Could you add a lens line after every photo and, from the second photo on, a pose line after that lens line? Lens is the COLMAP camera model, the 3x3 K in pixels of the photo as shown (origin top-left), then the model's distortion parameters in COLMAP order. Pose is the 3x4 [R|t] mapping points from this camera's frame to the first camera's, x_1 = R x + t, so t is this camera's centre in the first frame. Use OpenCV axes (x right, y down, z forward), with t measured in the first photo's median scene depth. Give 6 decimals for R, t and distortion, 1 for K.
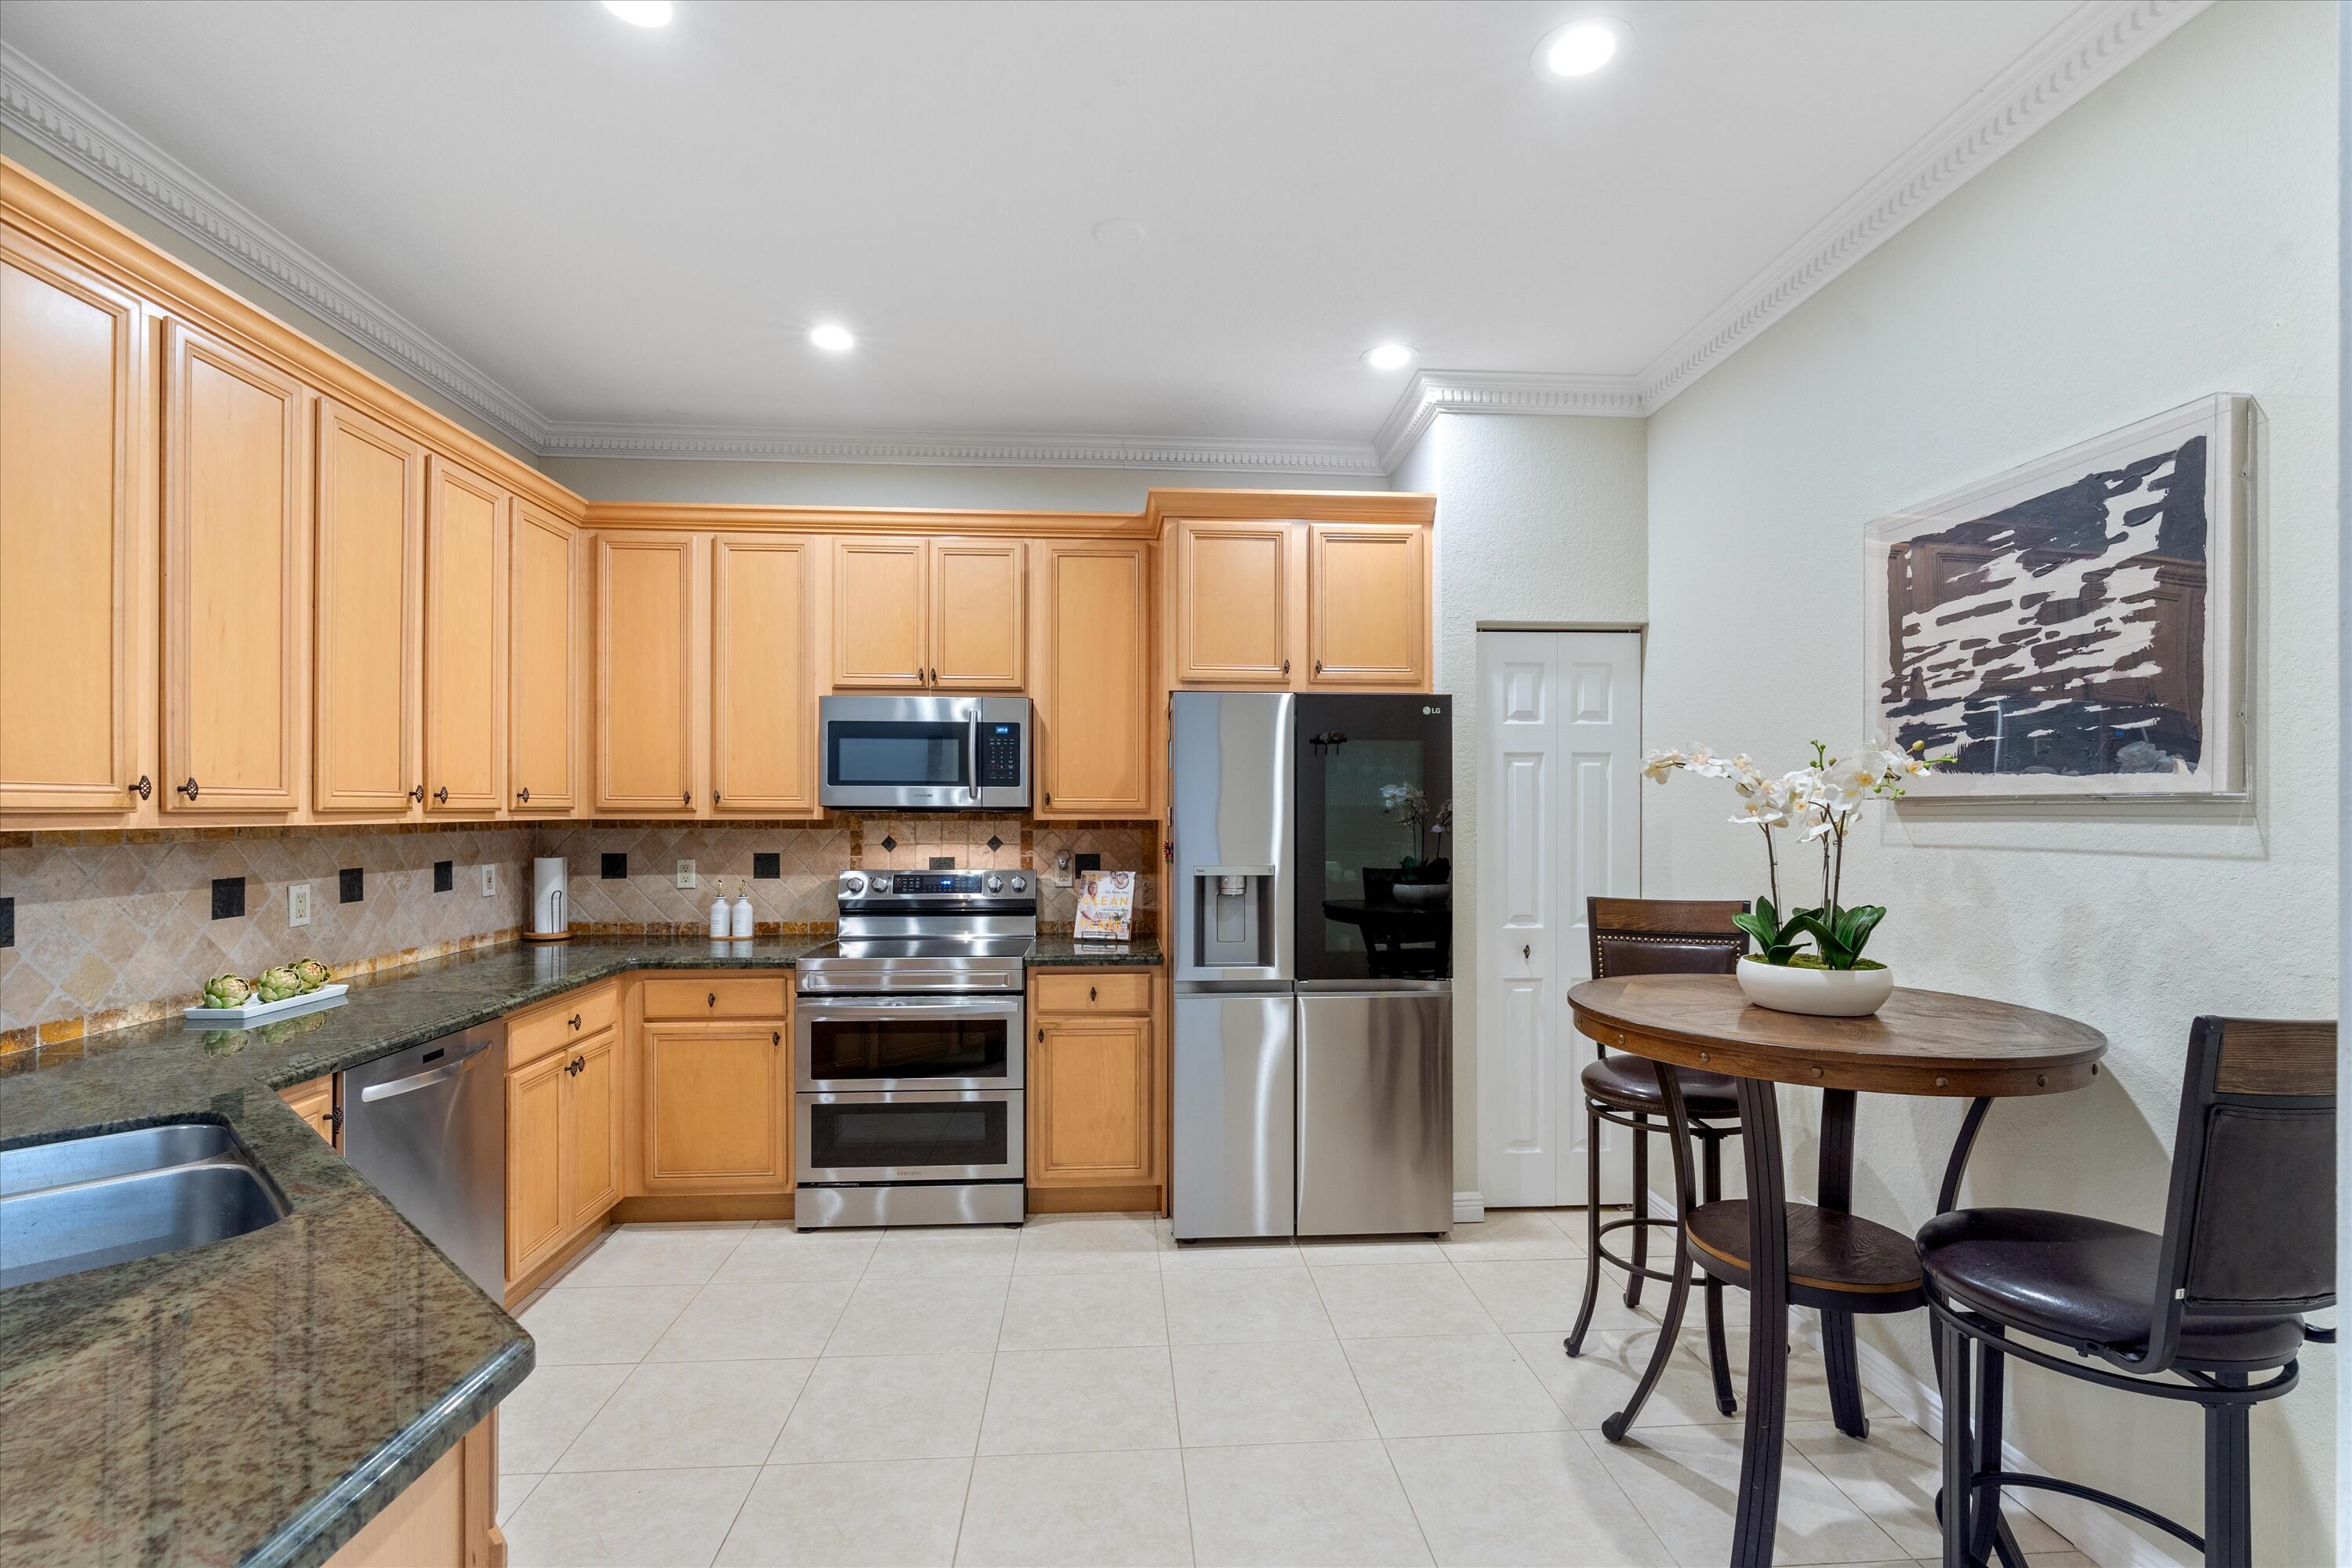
lens RADIAL K [[1064.2, 0, 1176.5], [0, 1064.2, 801.0], [0, 0, 1]] dist [0.000023, -0.000038]
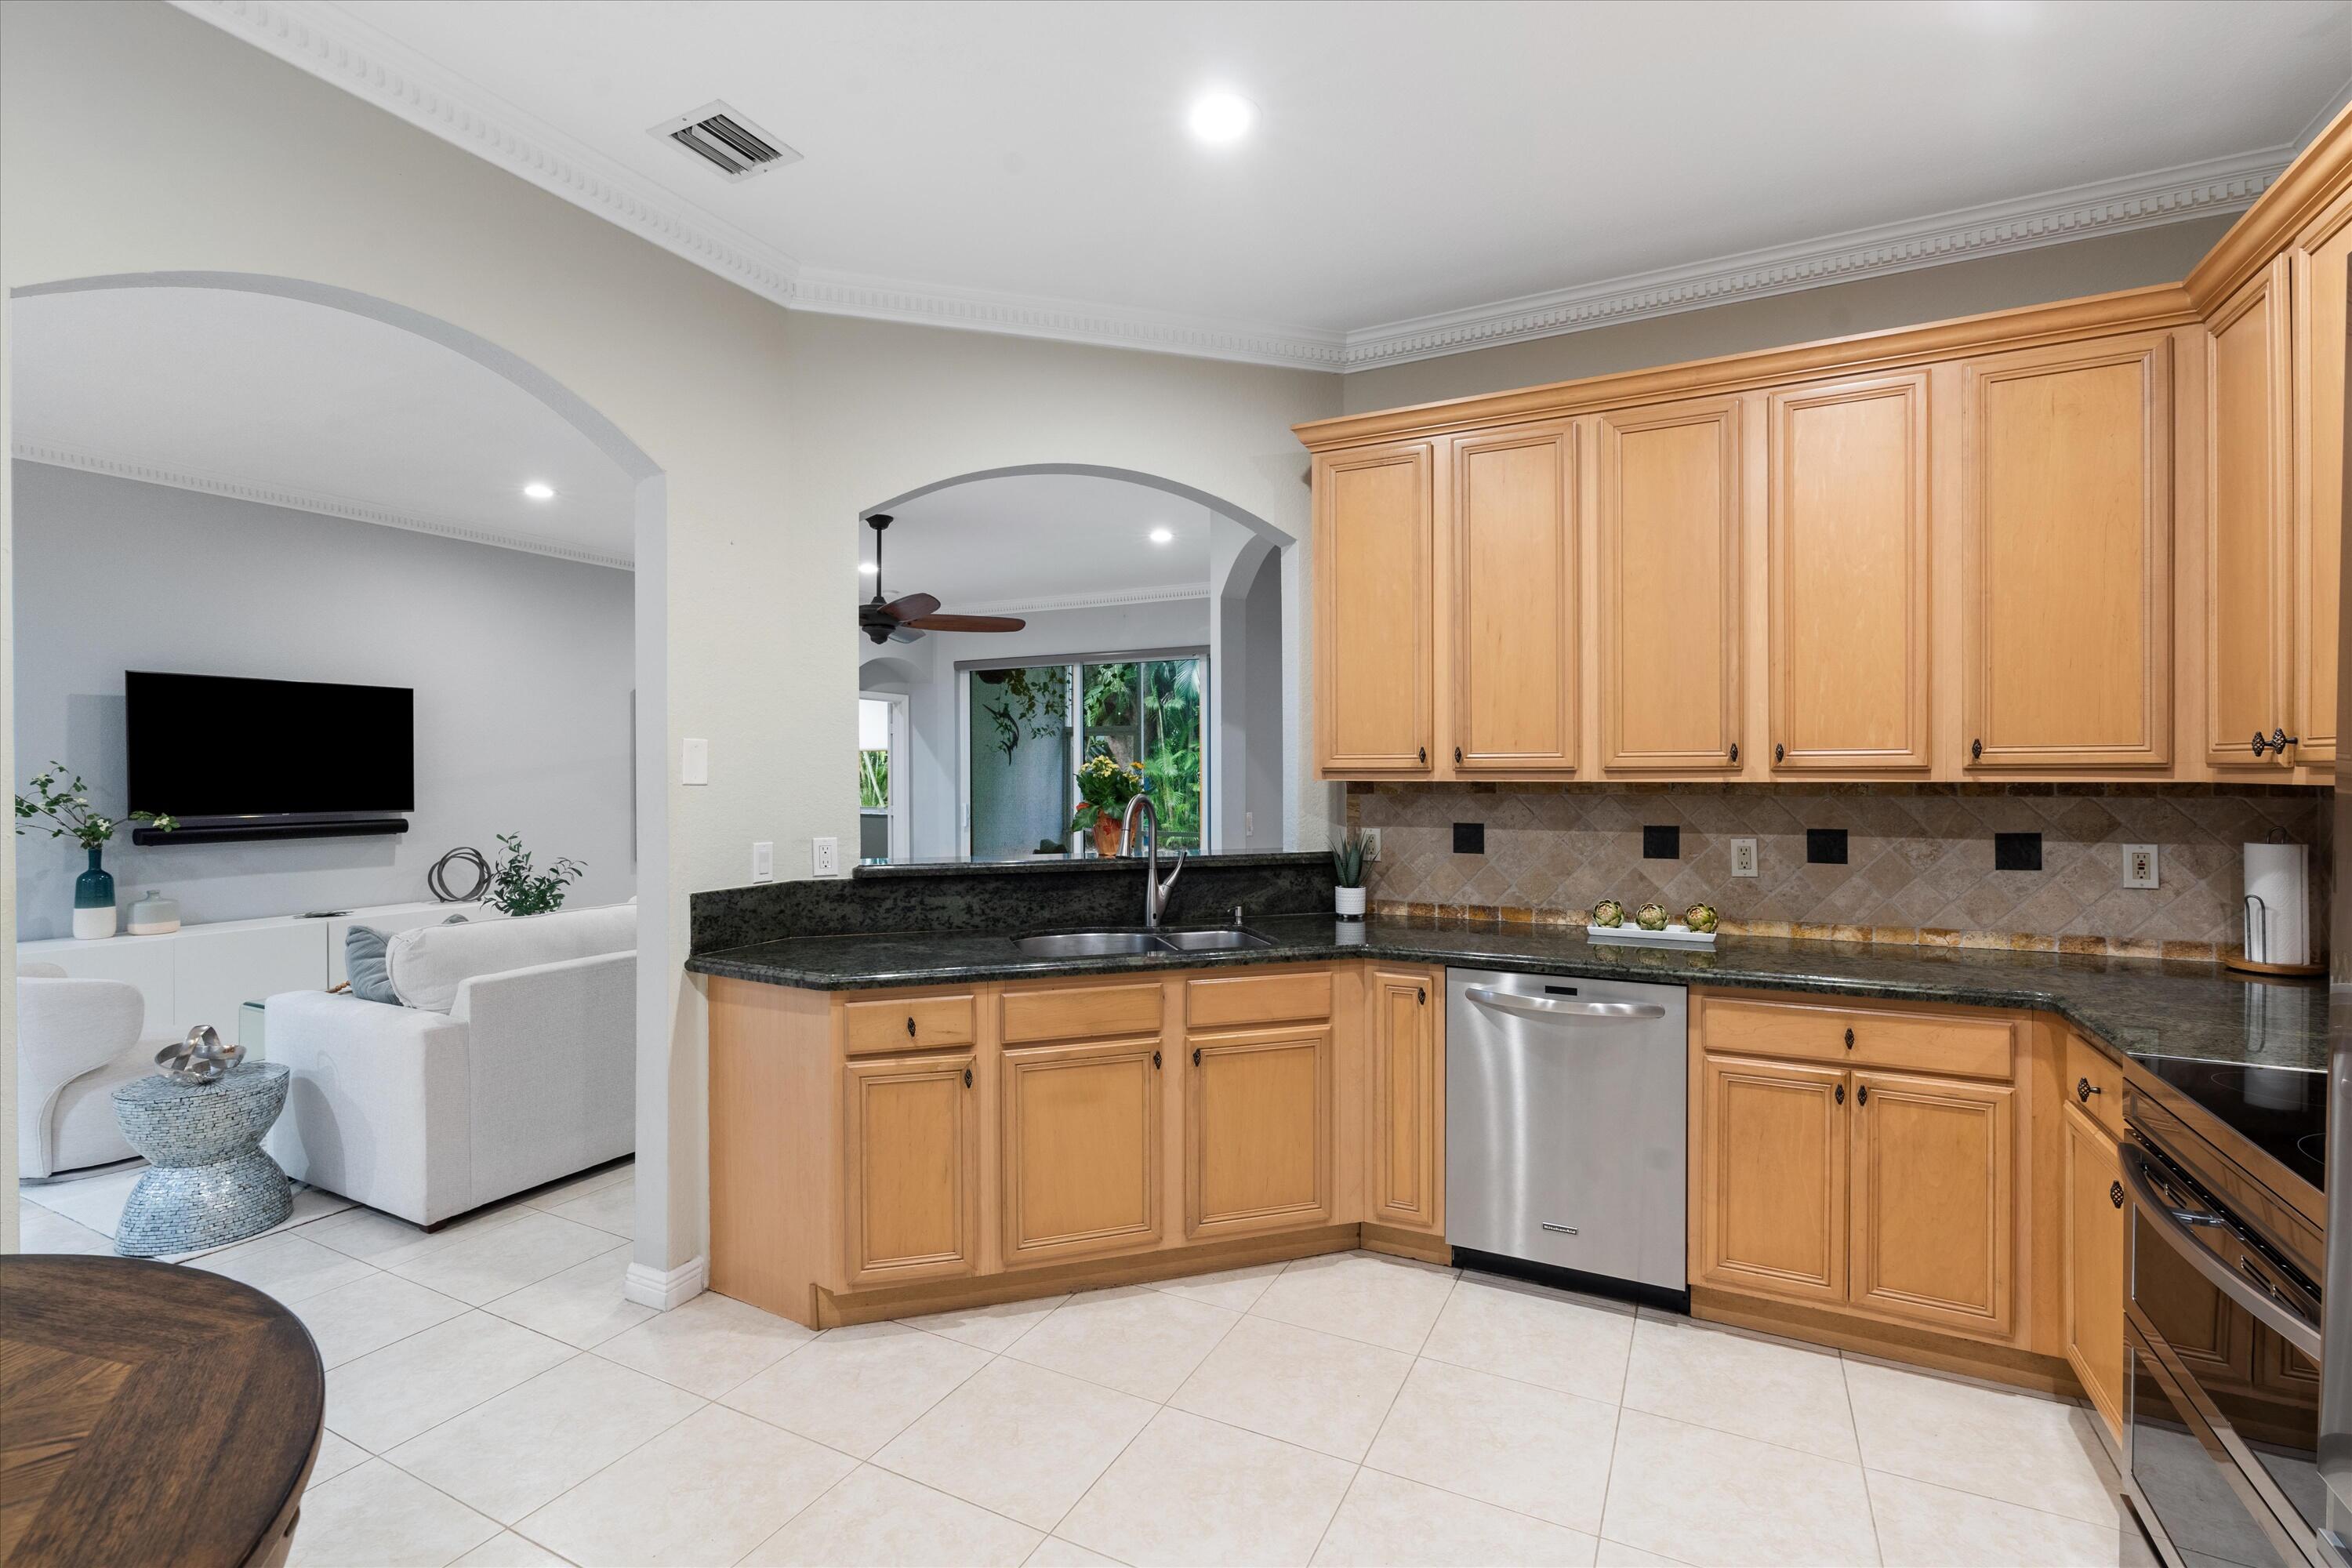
lens RADIAL K [[1064.2, 0, 1175.6], [0, 1064.2, 776.2], [0, 0, 1]] dist [0.000023, -0.000038]
pose [[-0.513134, 0.006519, -0.858283, 0.392925], [0.009525, 0.999953, 0.001900, 0.008129], [0.858255, -0.007200, -0.513172, 1.055619]]
